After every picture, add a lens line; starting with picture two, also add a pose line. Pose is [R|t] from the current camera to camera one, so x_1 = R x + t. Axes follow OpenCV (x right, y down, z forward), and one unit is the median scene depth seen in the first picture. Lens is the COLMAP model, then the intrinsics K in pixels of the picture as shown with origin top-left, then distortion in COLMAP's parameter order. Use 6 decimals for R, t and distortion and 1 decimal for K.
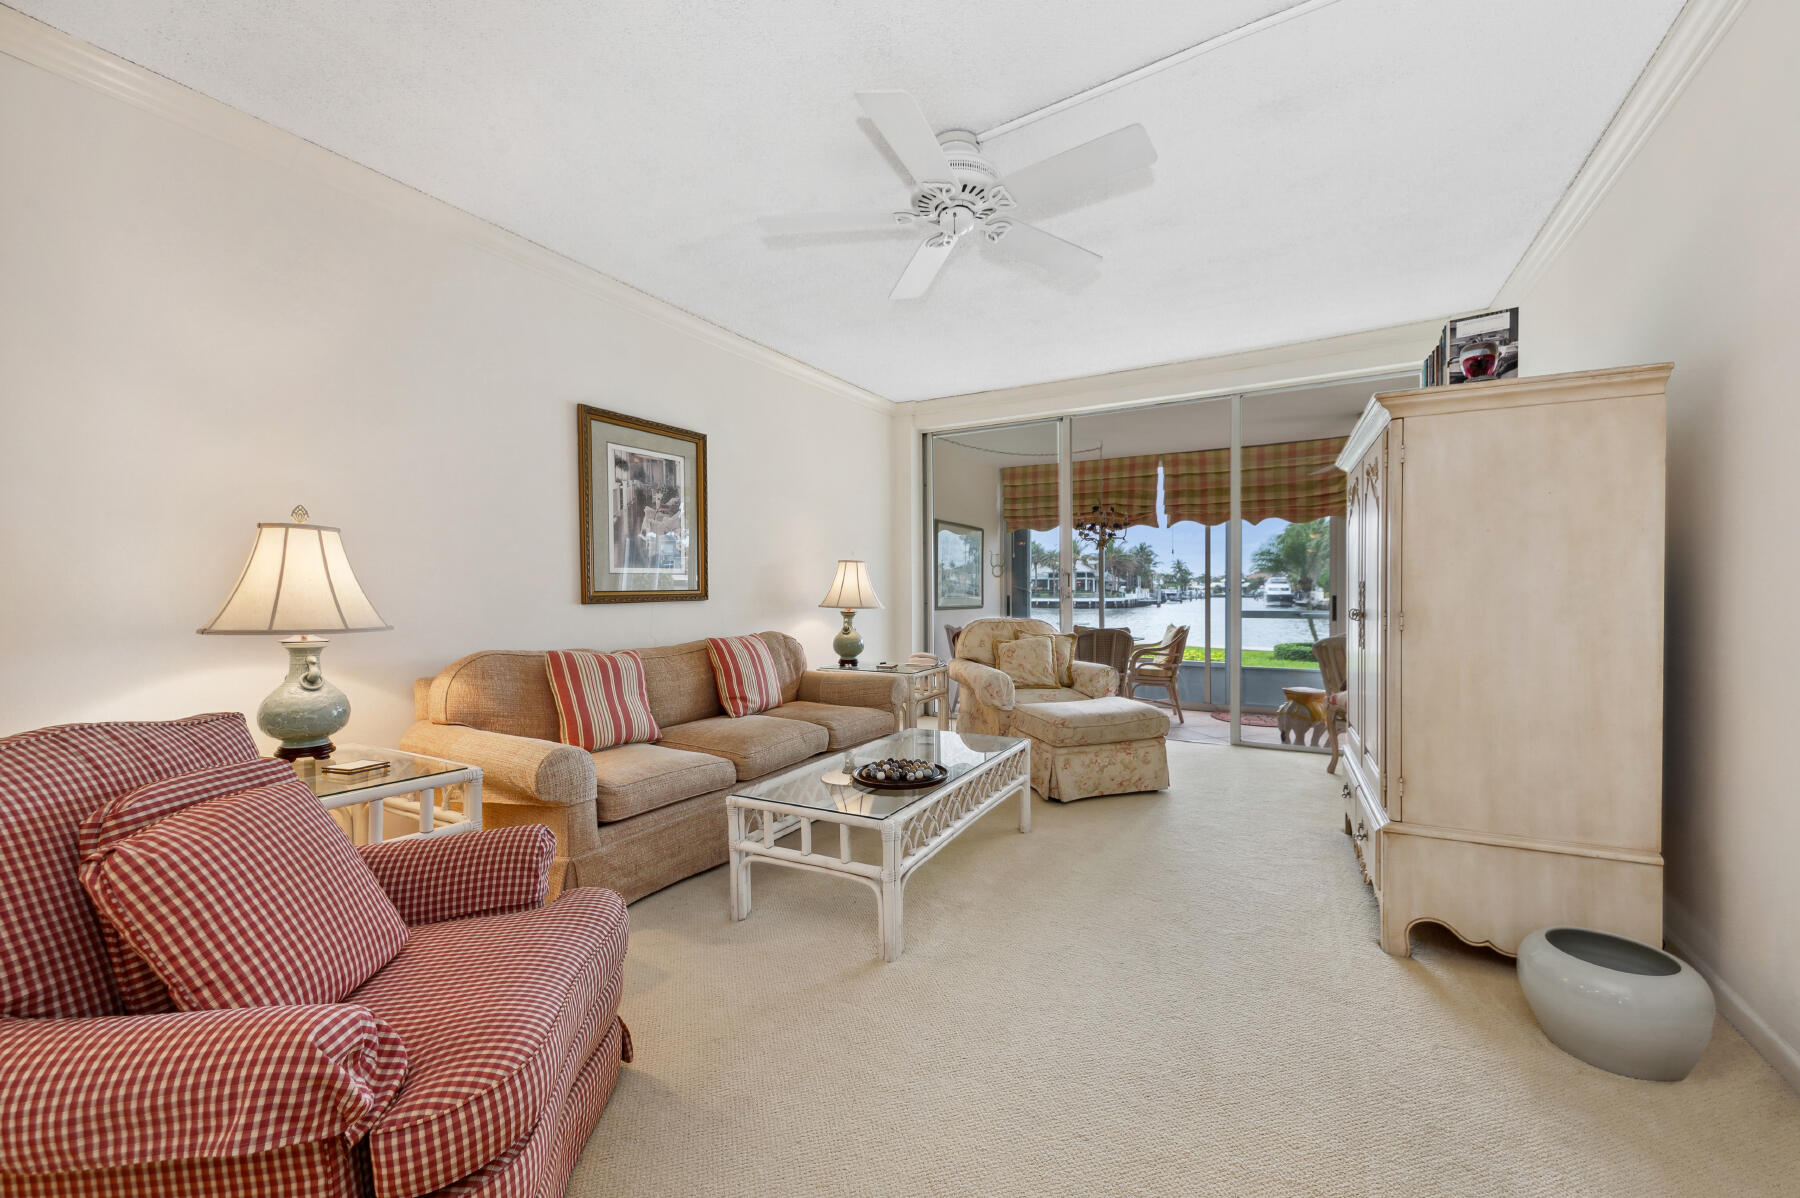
lens RADIAL K [[802.3, 0, 965.8], [0, 802.3, 602.2], [0, 0, 1]] dist [0.000107, 0.000070]
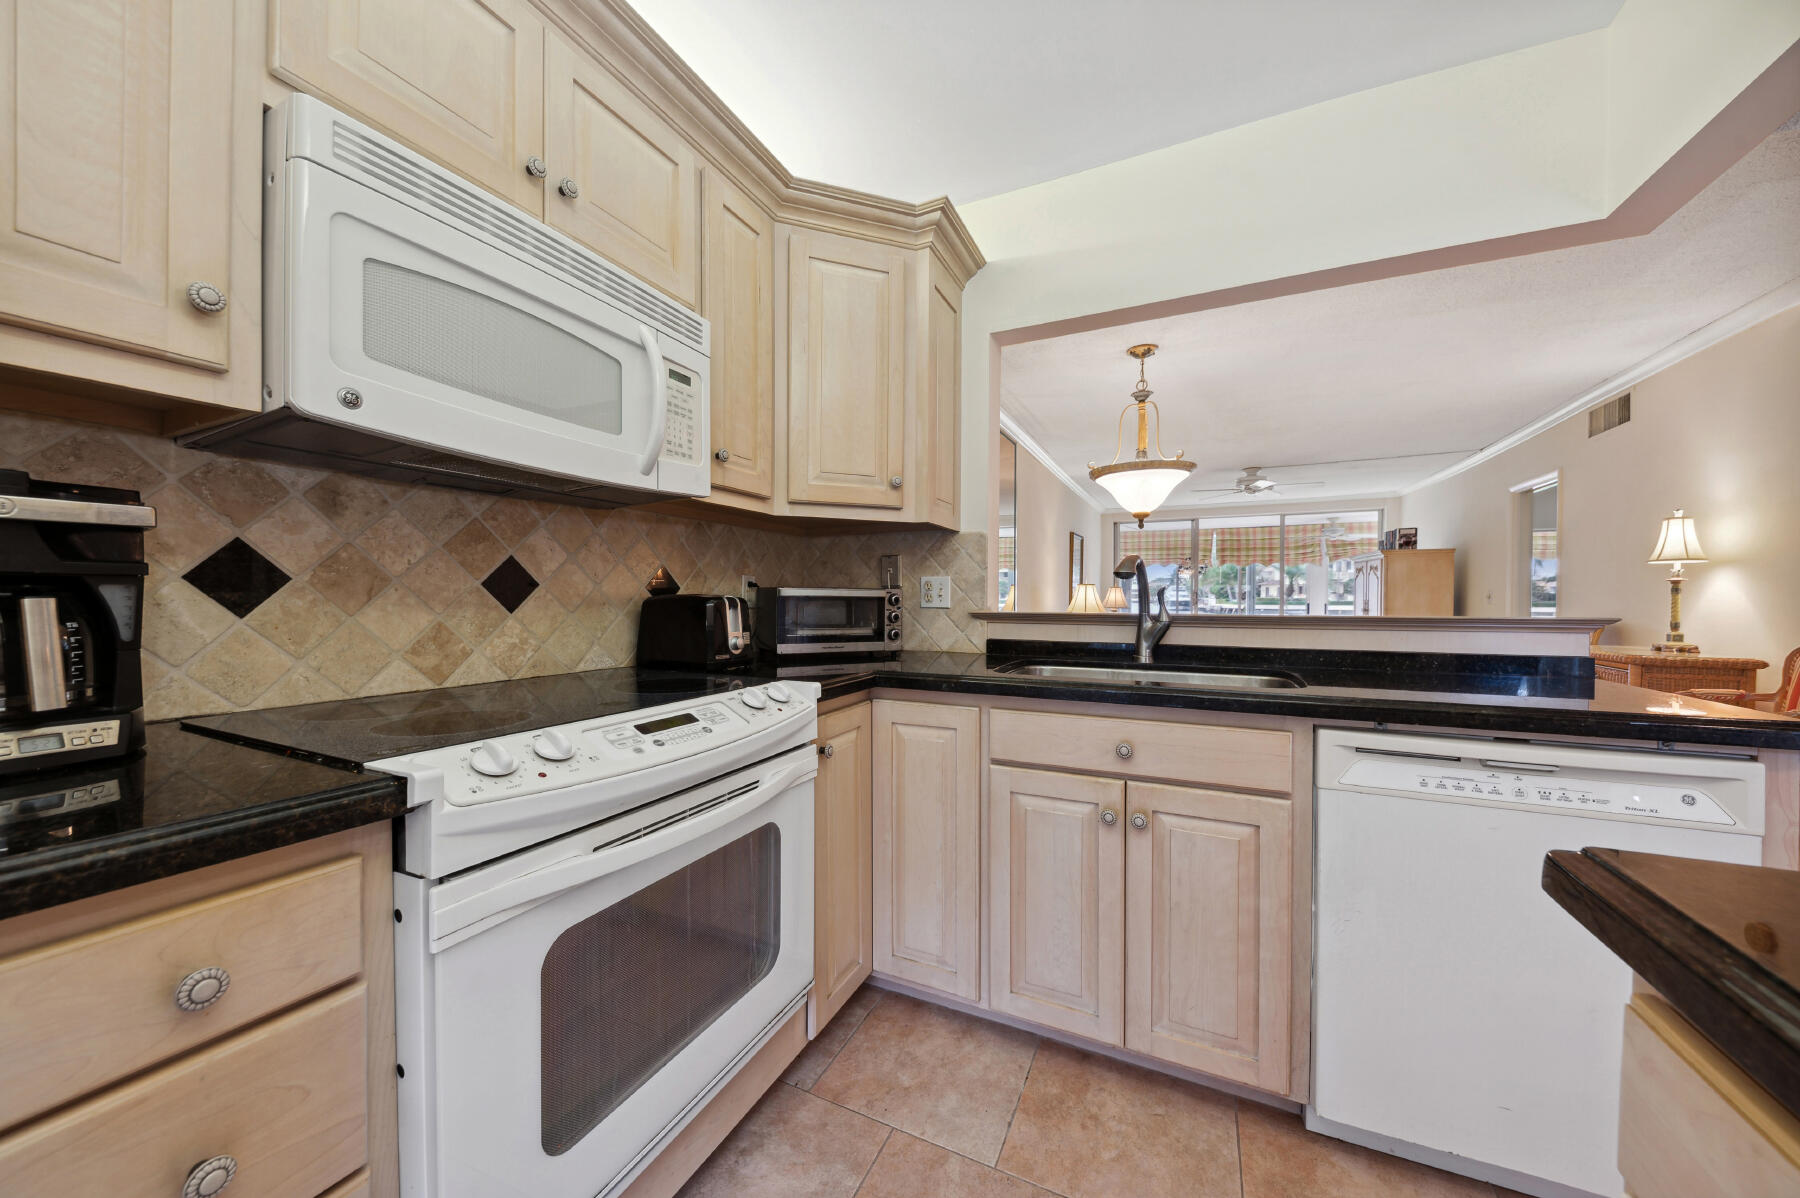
lens RADIAL K [[732.9, 0, 918.6], [0, 732.9, 604.2], [0, 0, 1]] dist [0.001184, -0.004409]
pose [[0.998814, 0.003754, 0.048540, -0.581333], [-0.003564, 0.999986, -0.003997, 0.003025], [-0.048554, 0.003820, 0.998813, -0.743131]]
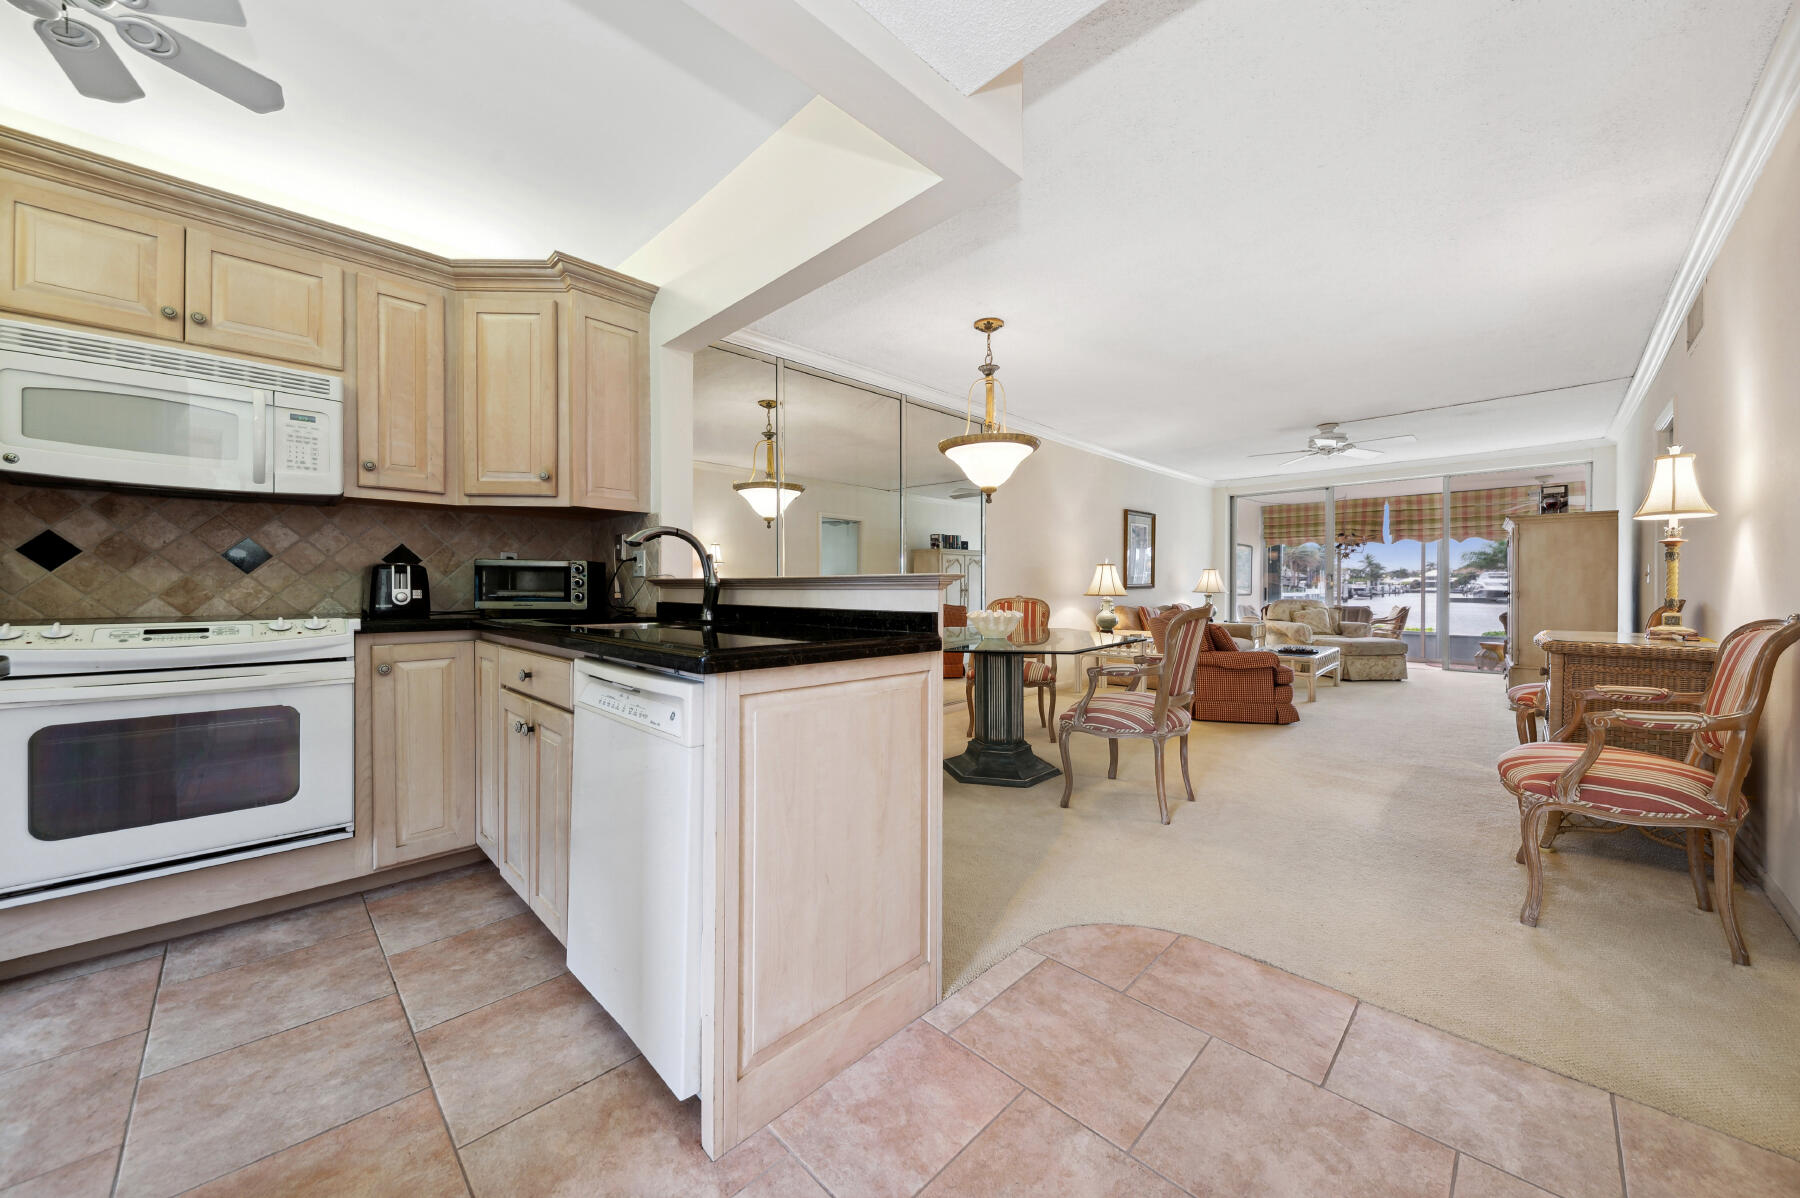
lens RADIAL K [[732.9, 0, 857.4], [0, 732.9, 590.9], [0, 0, 1]] dist [0.001184, -0.004409]
pose [[0.940509, 0.006807, -0.339702, -0.262572], [-0.008700, 0.999954, -0.004049, 0.013575], [0.339659, 0.006763, 0.940524, -0.750447]]
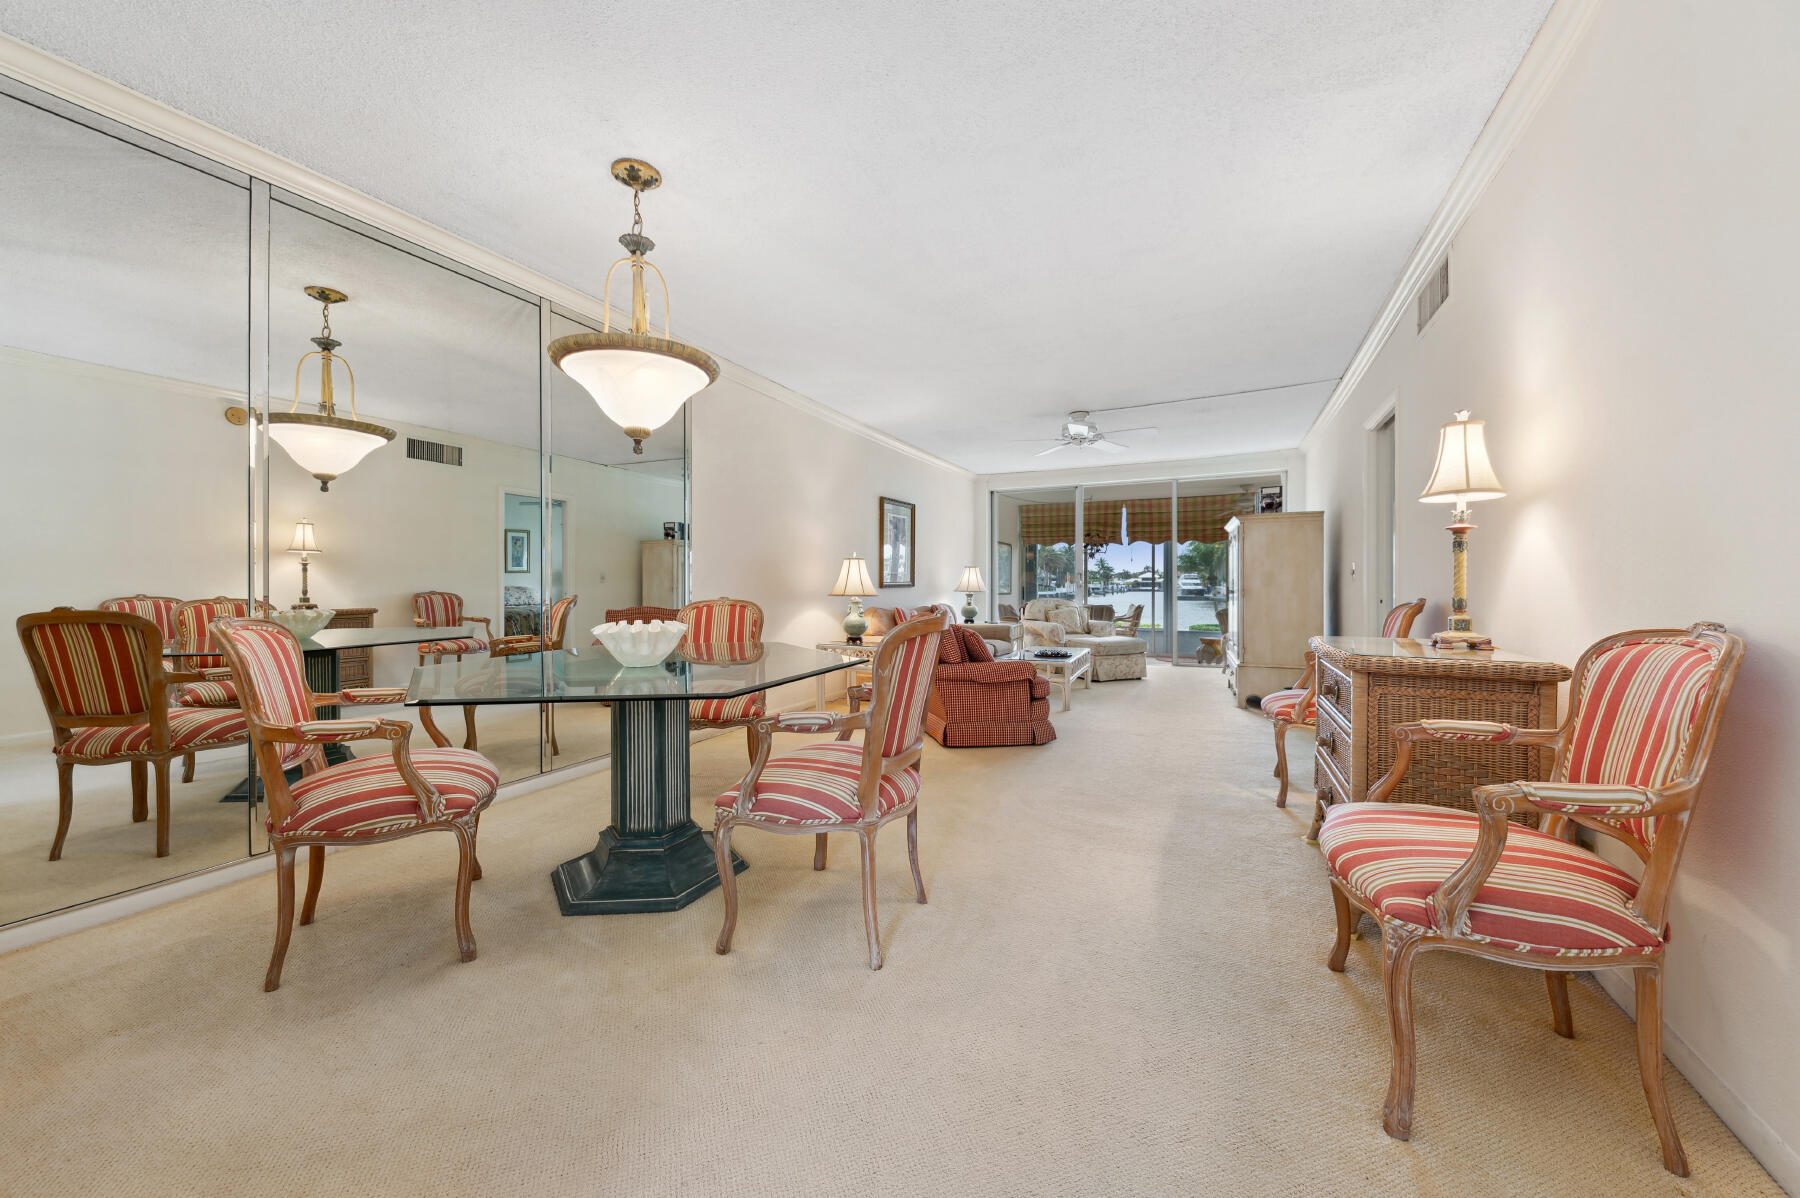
lens RADIAL K [[740.1, 0, 929.7], [0, 740.1, 584.4], [0, 0, 1]] dist [-0.000308, -0.000173]
pose [[0.999387, 0.004548, 0.034723, -0.225495], [-0.004031, 0.999880, -0.014936, 0.011996], [-0.034787, 0.014787, 0.999285, -0.539381]]
